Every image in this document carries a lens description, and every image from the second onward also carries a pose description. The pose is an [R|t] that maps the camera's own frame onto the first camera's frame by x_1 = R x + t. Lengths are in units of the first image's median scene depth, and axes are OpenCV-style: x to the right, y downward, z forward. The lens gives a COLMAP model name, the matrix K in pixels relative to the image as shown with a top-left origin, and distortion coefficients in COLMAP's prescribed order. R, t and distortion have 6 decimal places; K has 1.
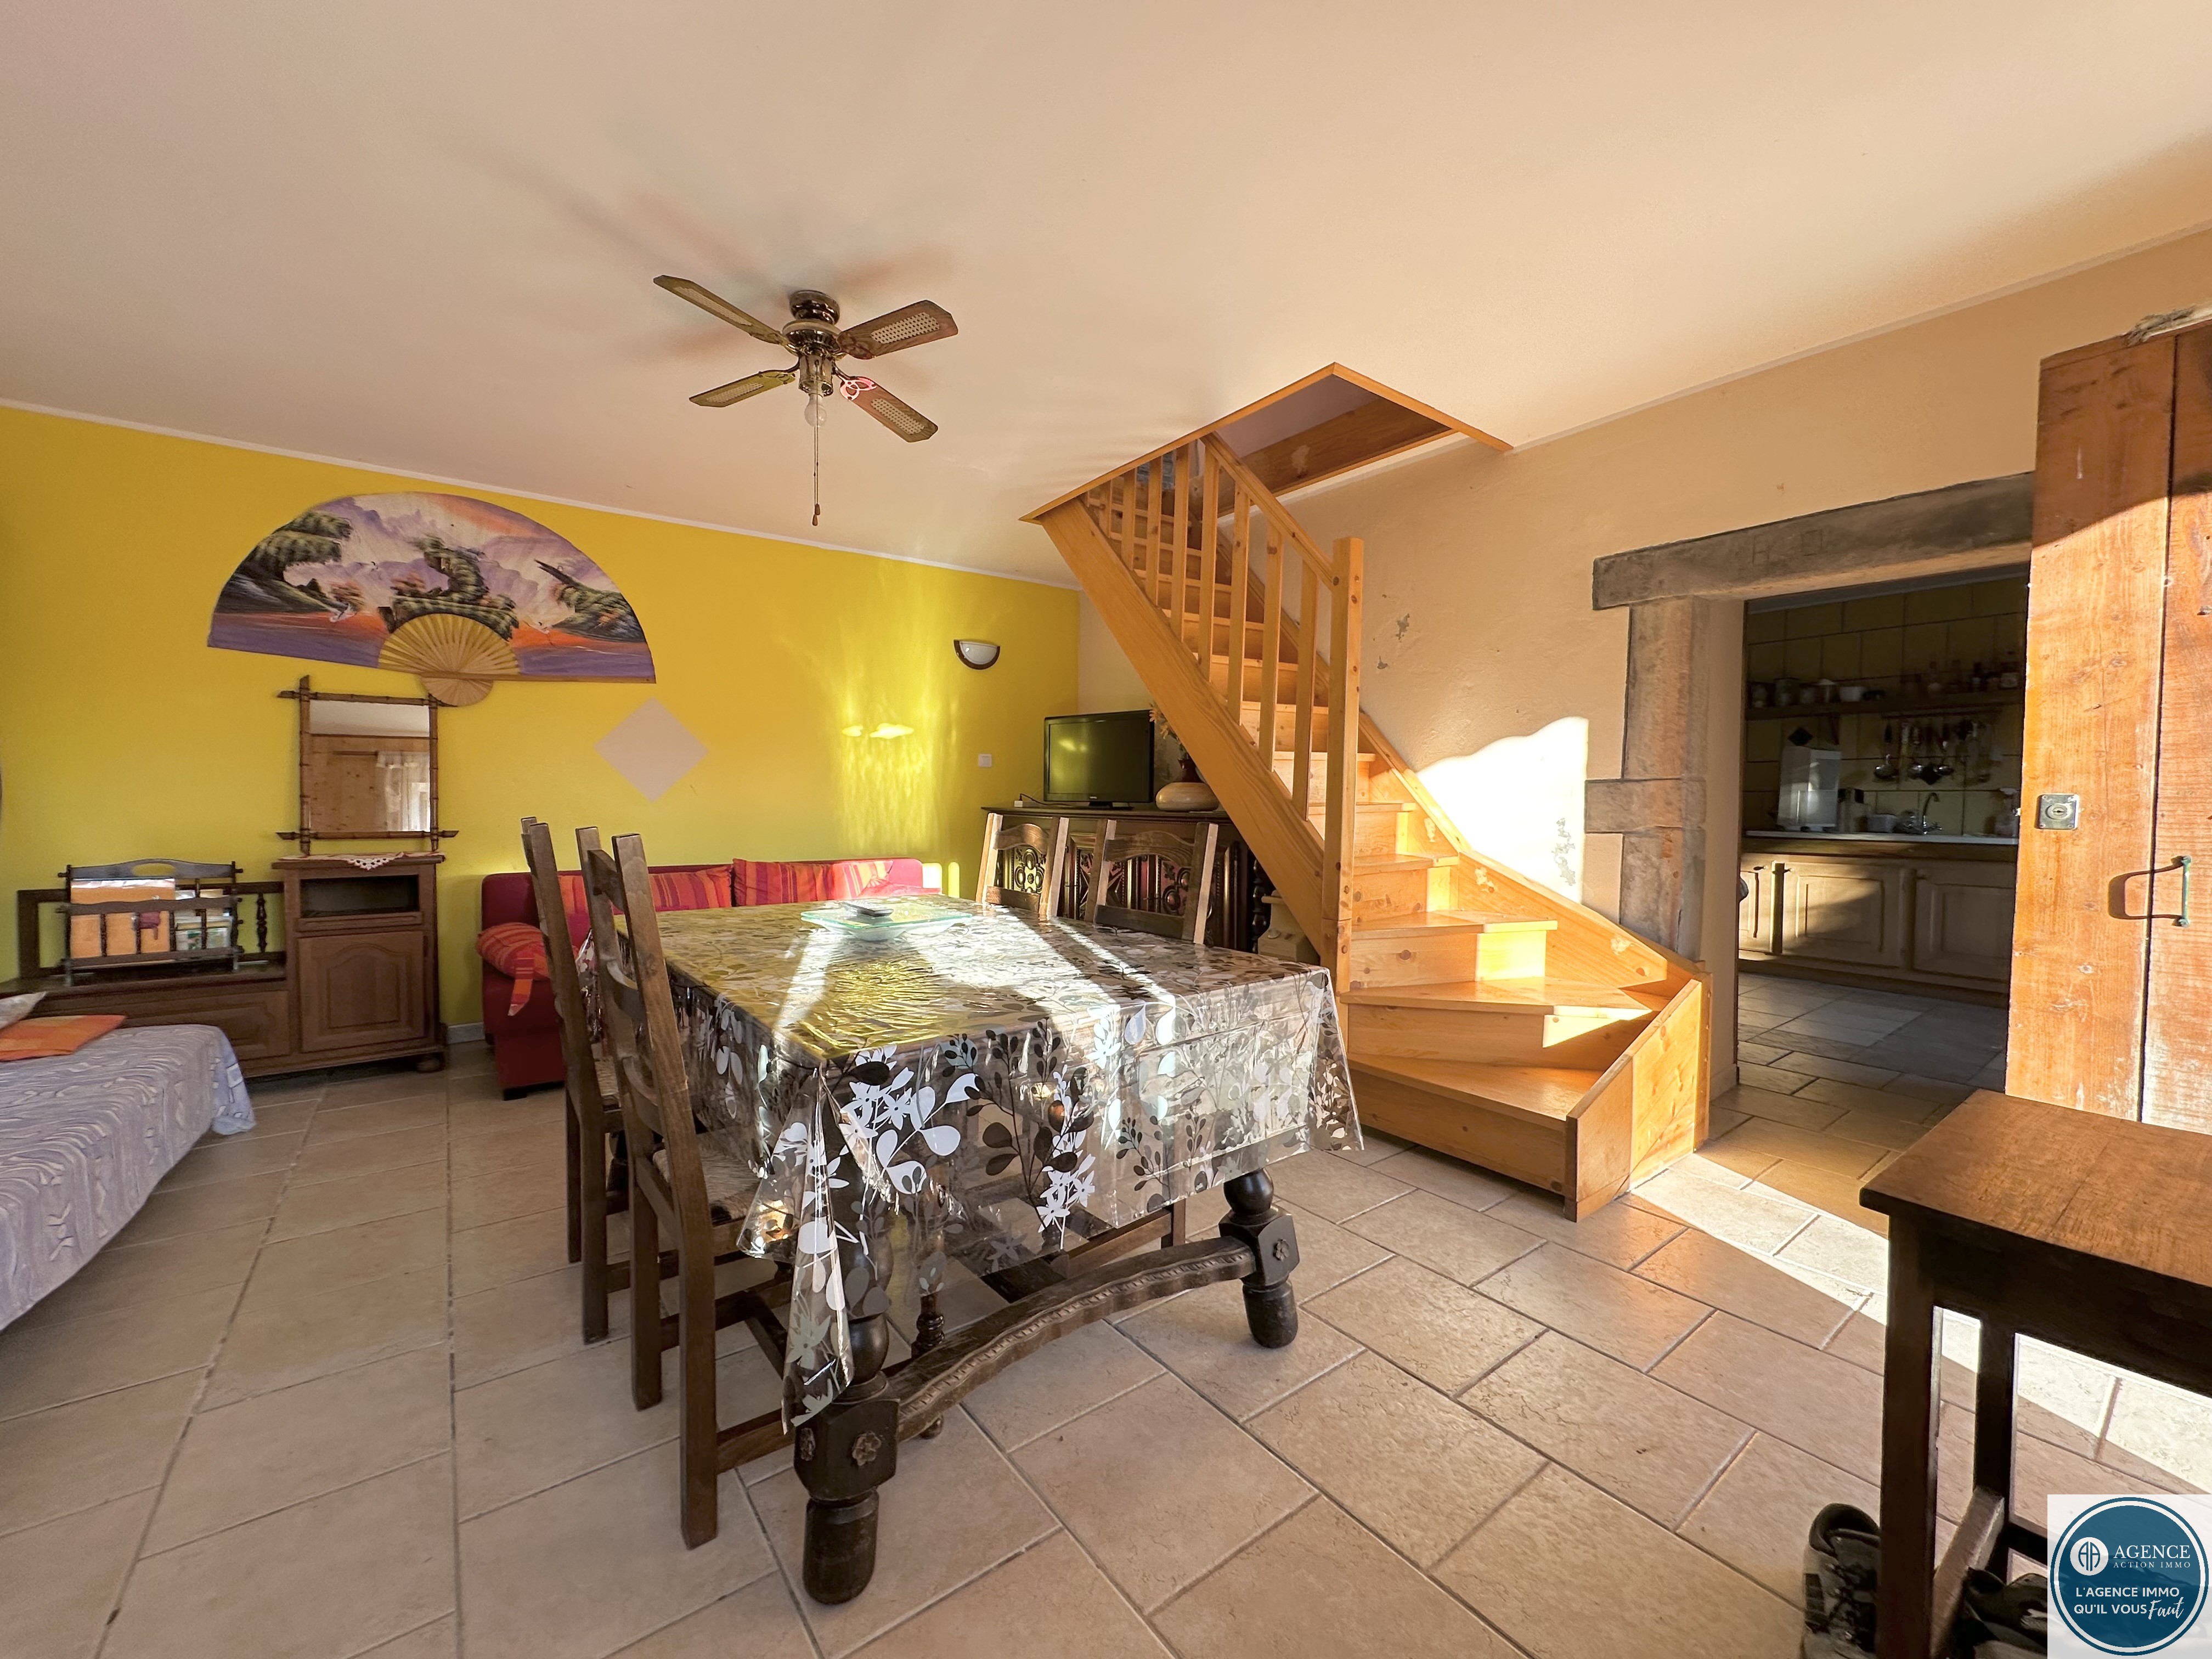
lens RADIAL K [[880.0, 0, 1089.4], [0, 880.0, 820.1], [0, 0, 1]] dist [-0.010801, -0.000262]
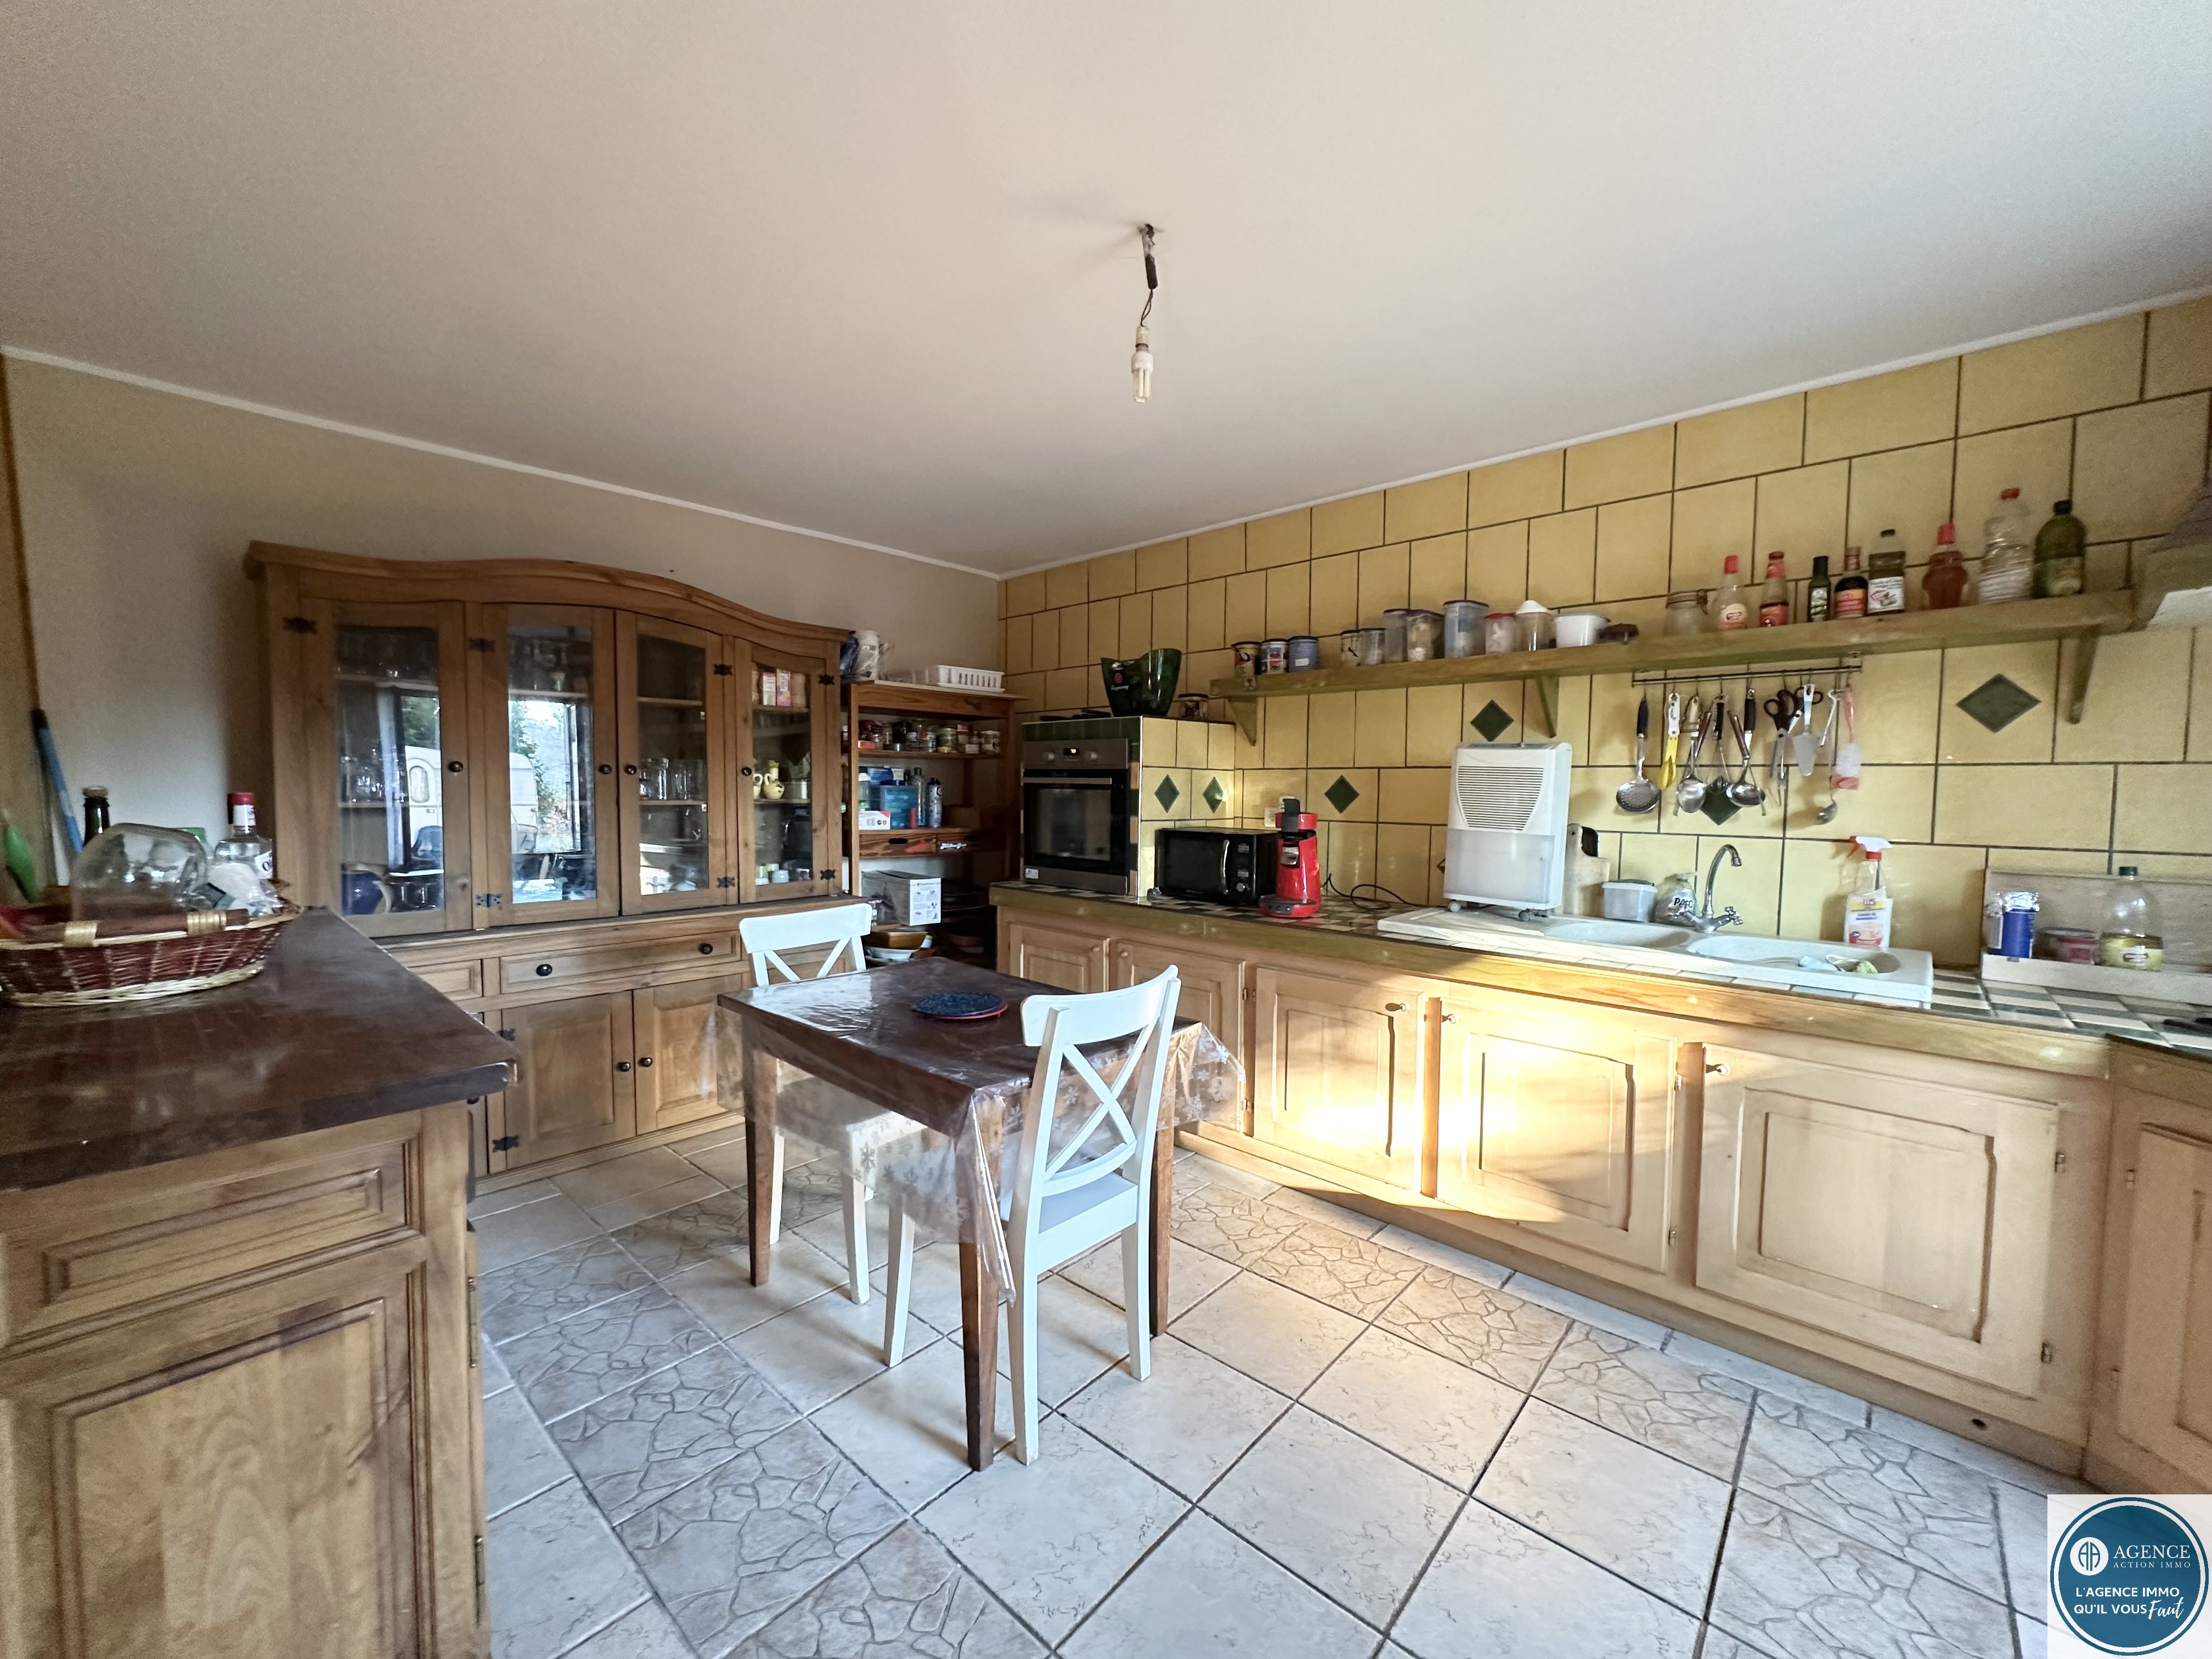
lens RADIAL K [[880.0, 0, 1115.1], [0, 880.0, 835.3], [0, 0, 1]] dist [-0.010801, -0.000262]
pose [[0.976049, -0.015576, 0.216992, 0.537480], [0.008318, 0.999376, 0.034322, -0.053168], [-0.217391, -0.031695, 0.975570, 0.601870]]
